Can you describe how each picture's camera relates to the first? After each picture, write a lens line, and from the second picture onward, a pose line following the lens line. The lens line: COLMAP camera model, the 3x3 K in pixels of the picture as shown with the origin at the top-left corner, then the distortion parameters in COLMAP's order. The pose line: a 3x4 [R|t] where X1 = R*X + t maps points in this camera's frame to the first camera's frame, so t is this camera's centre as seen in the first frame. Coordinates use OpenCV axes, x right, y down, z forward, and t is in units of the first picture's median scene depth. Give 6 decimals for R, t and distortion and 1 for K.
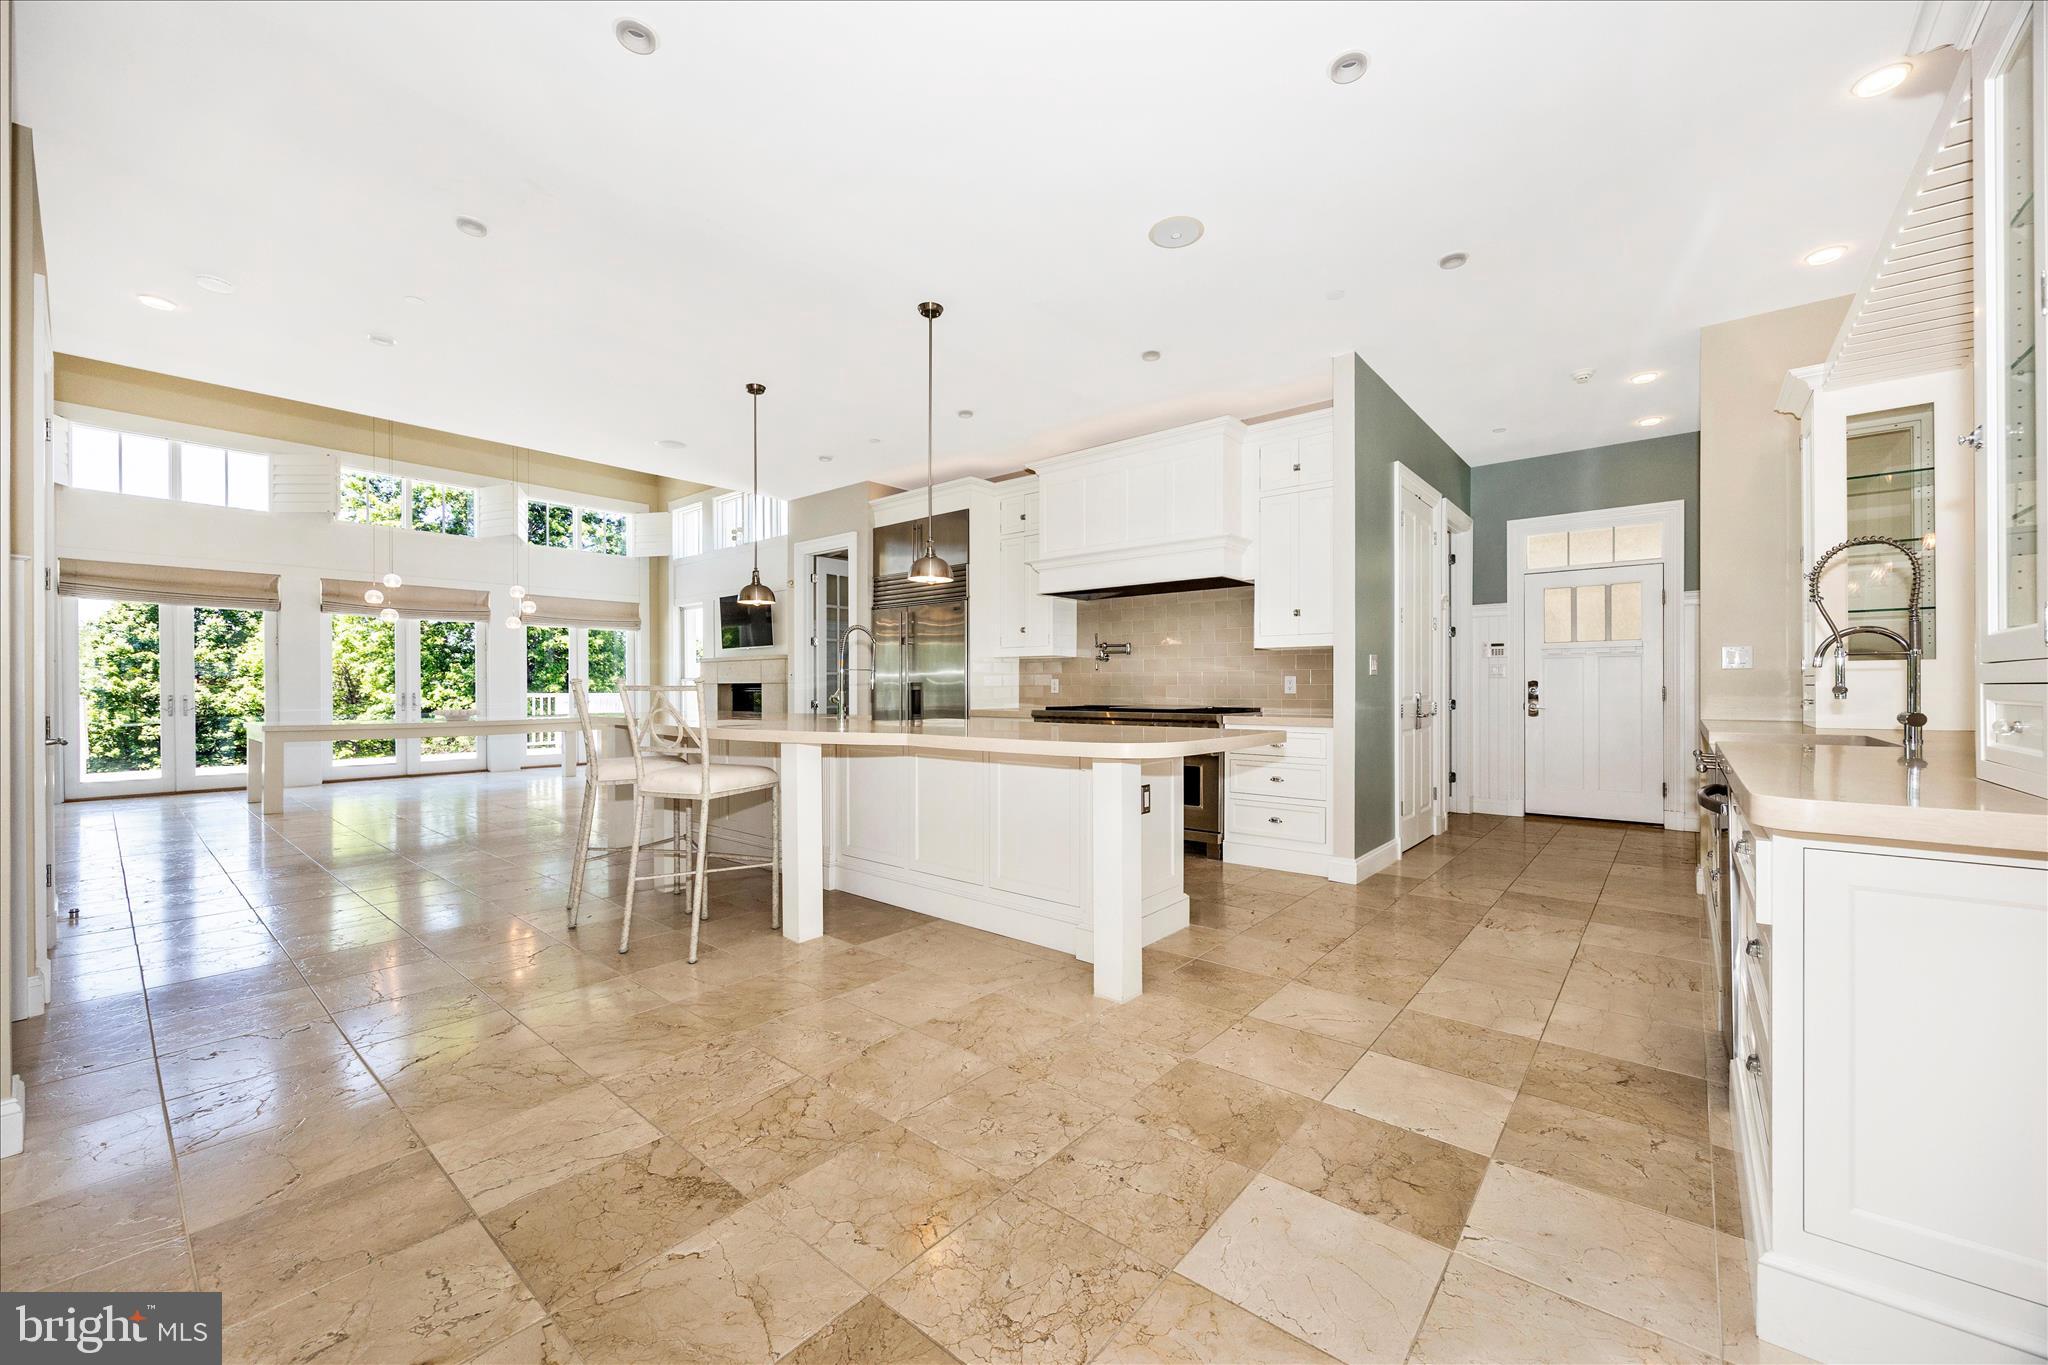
lens RADIAL K [[787.7, 0, 1022.5], [0, 787.7, 693.4], [0, 0, 1]] dist [-0.000551, -0.000195]
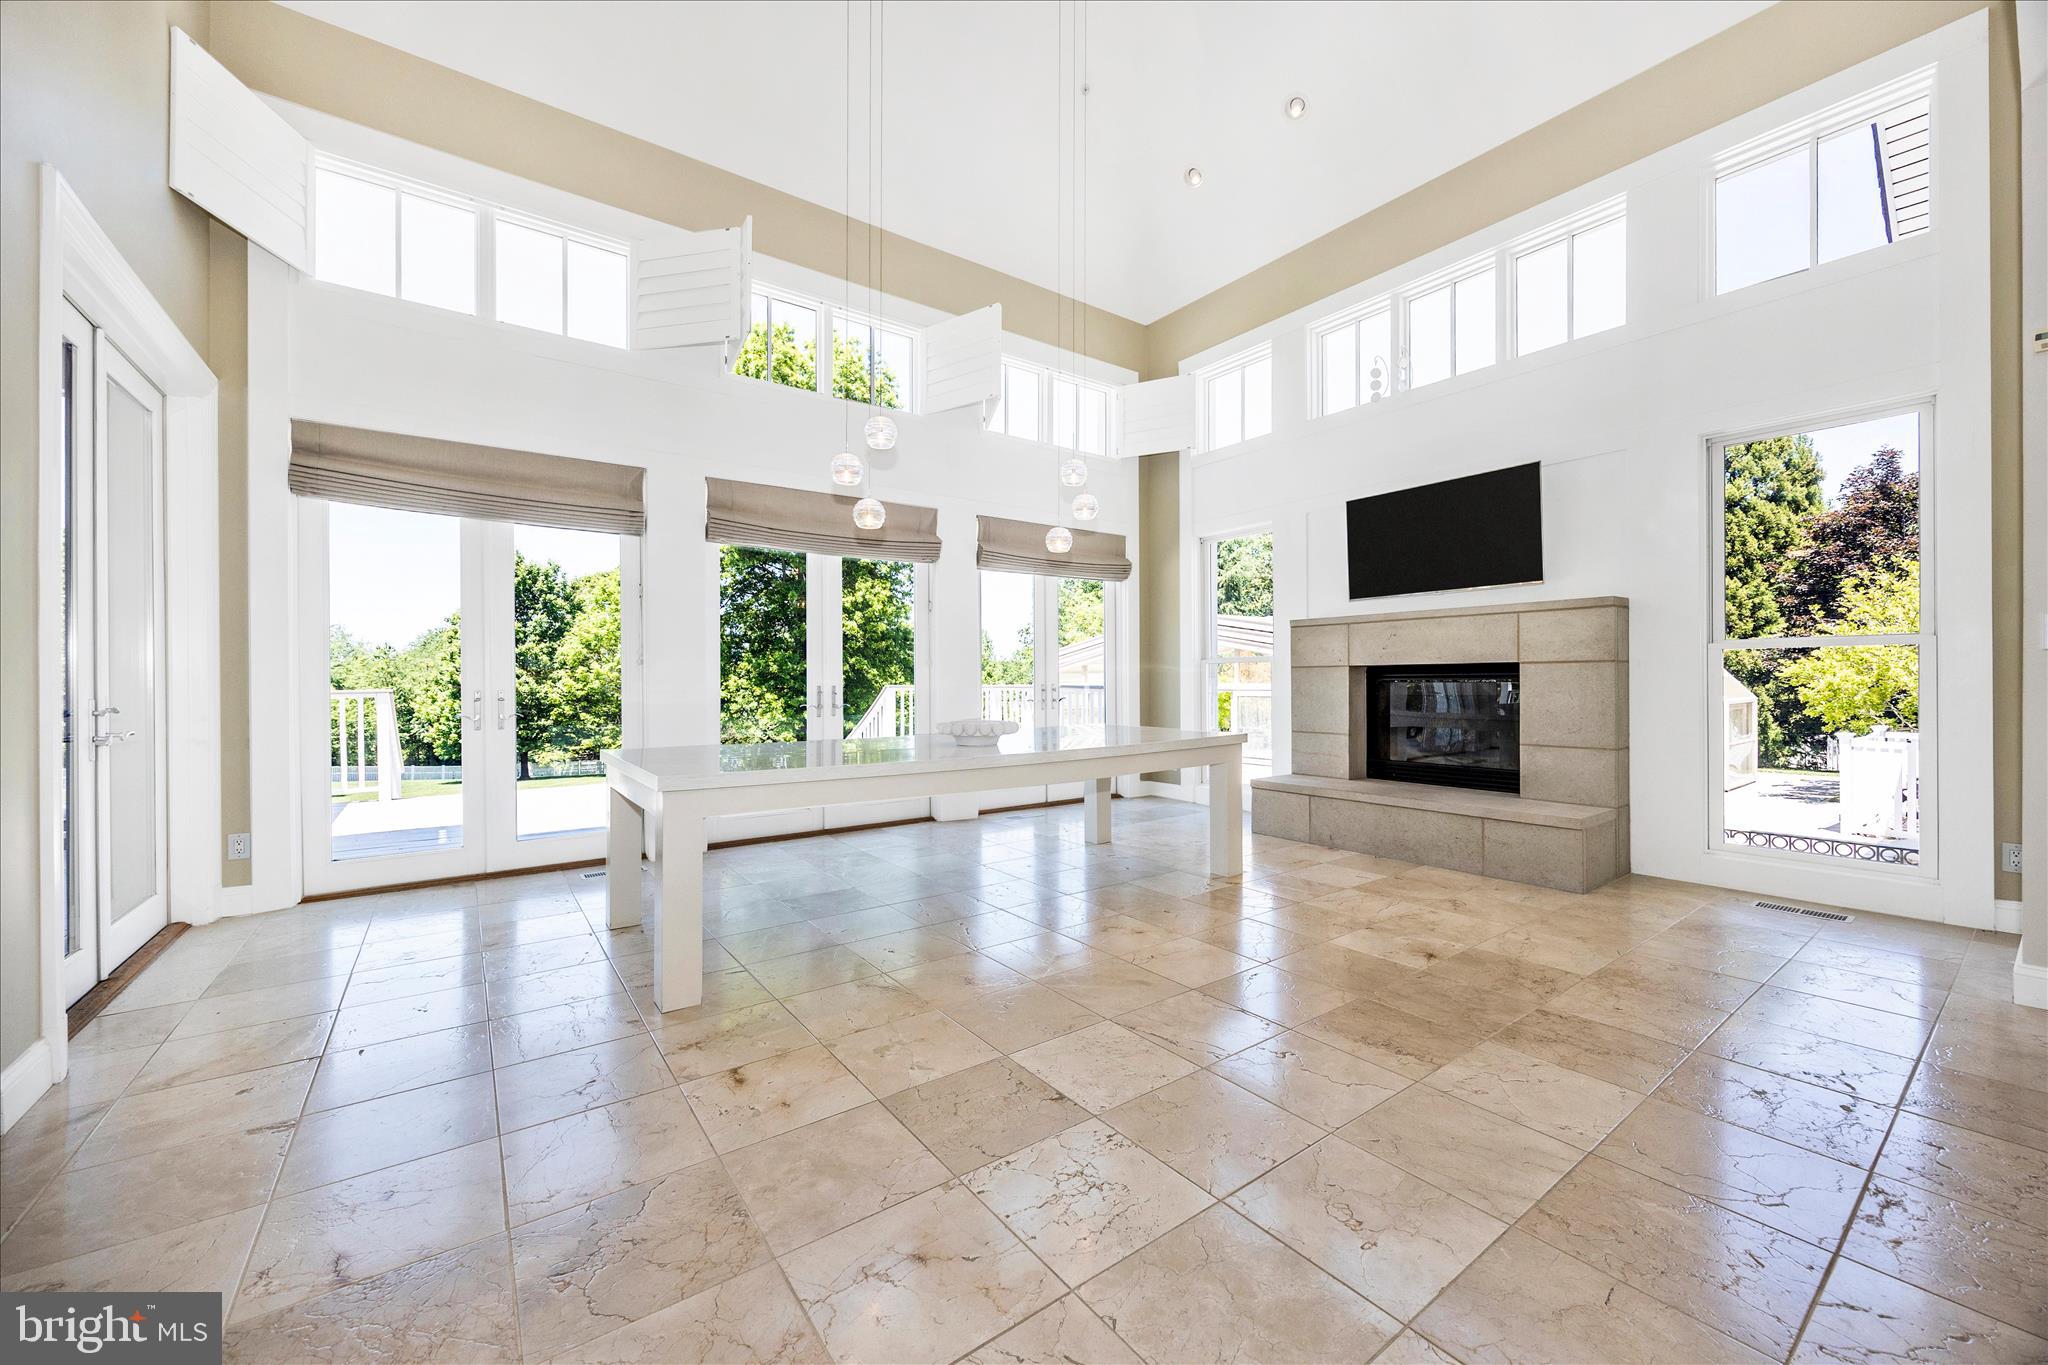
lens RADIAL K [[783.3, 0, 1024.0], [0, 783.3, 682.5], [0, 0, 1]] dist [-0.001182, -0.000303]
pose [[0.970505, -0.001458, -0.241078, -0.591960], [0.001084, 0.999998, -0.001687, -0.002129], [0.241080, 0.001376, 0.970504, 0.570015]]
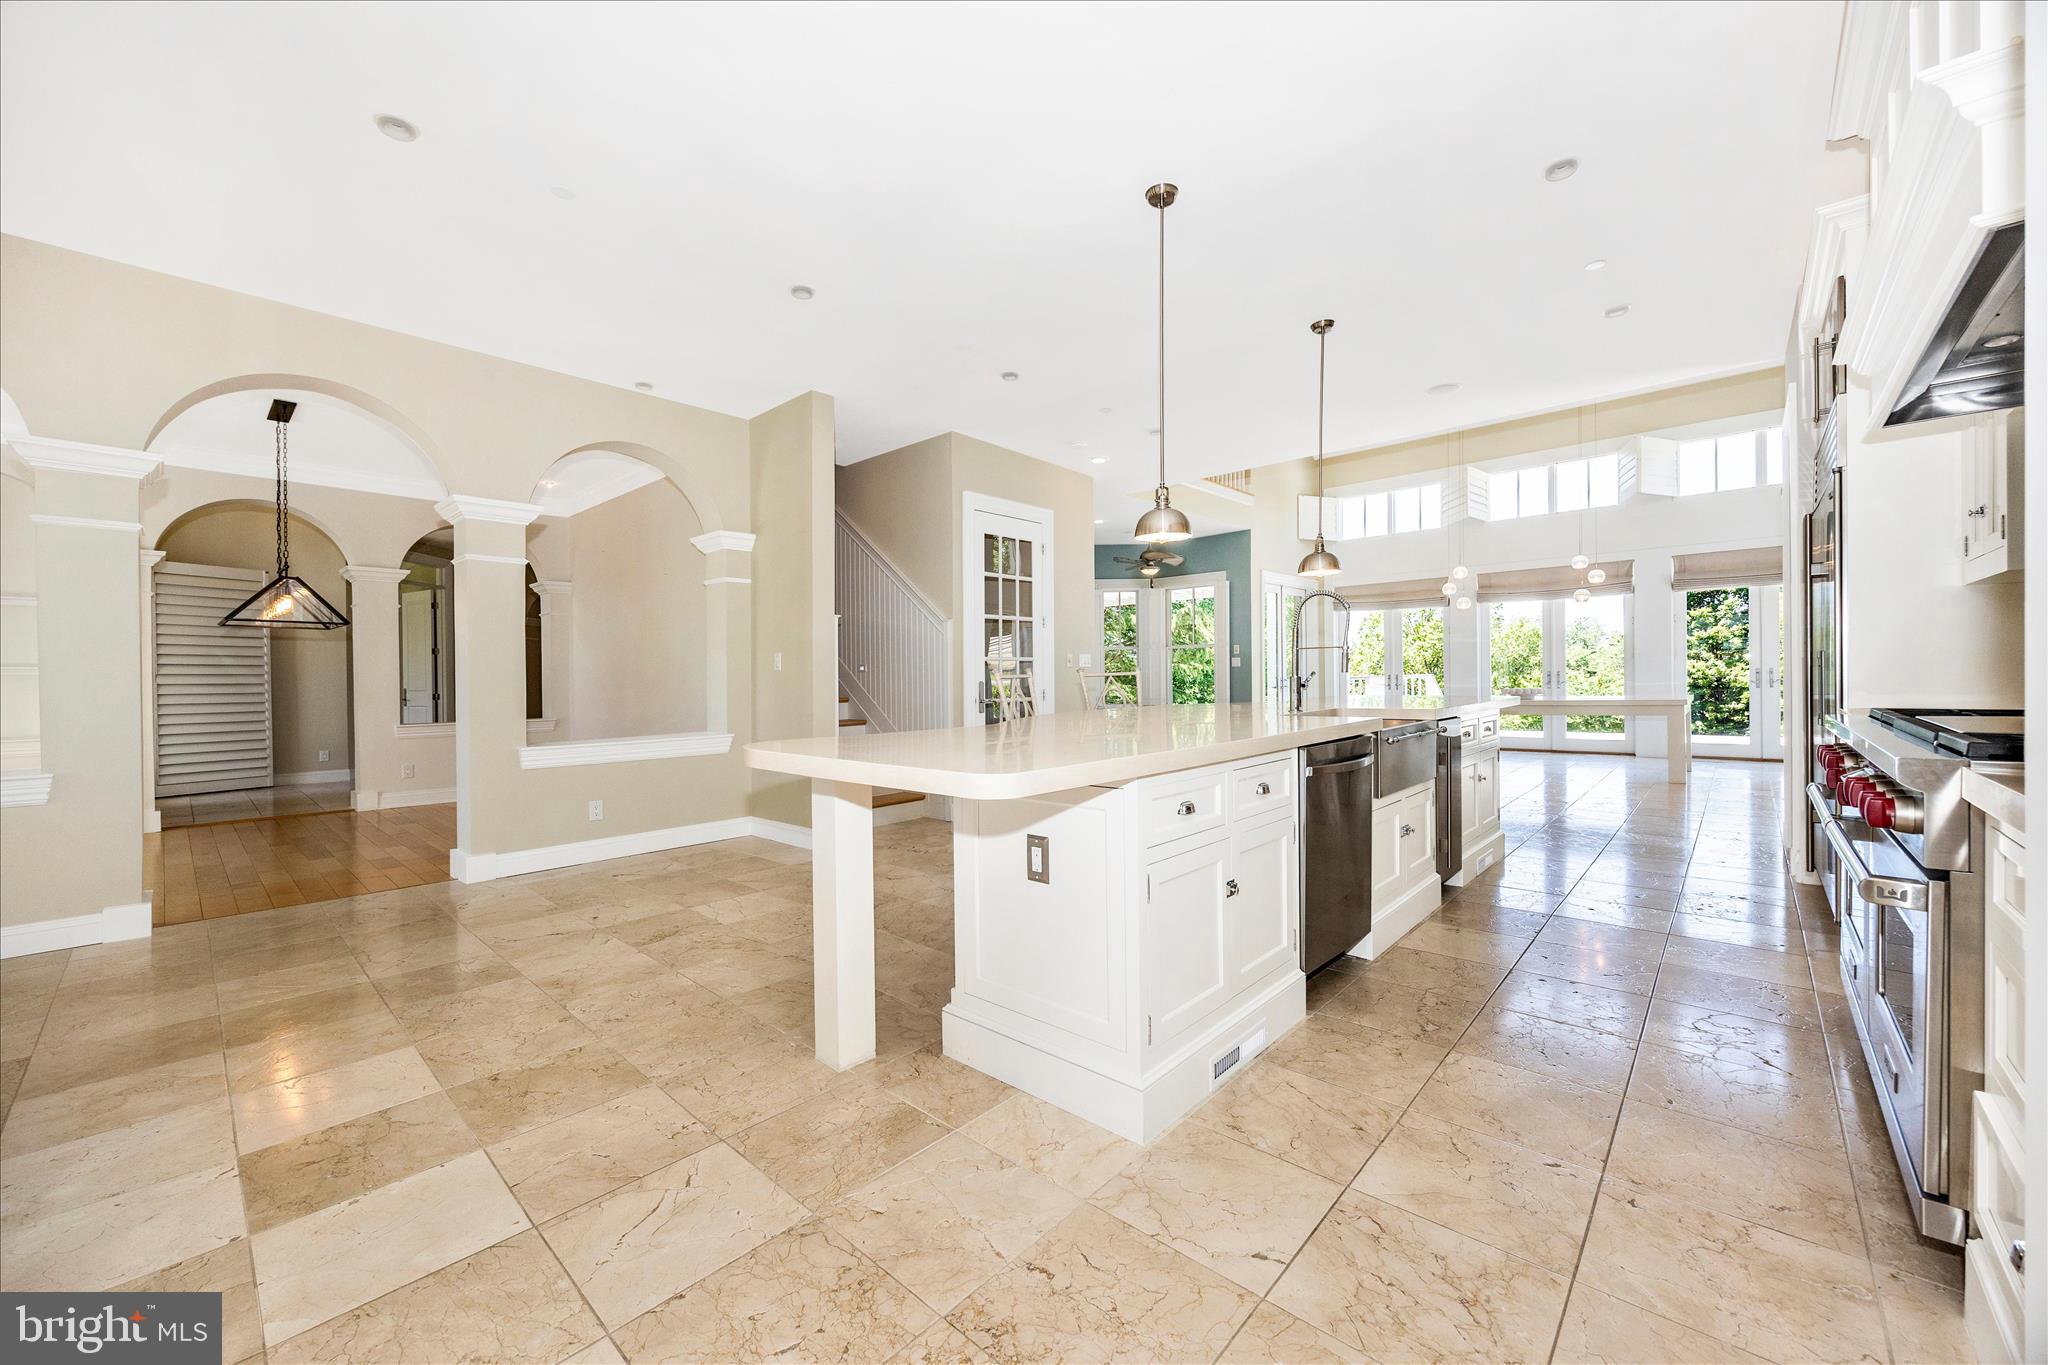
lens RADIAL K [[778.0, 0, 1037.1], [0, 778.0, 680.9], [0, 0, 1]] dist [0.000900, -0.000414]
pose [[-0.035588, 0.006837, -0.999343, 0.308085], [0.012320, 0.999904, 0.006402, -0.003150], [0.999291, -0.012084, -0.035669, 0.414471]]
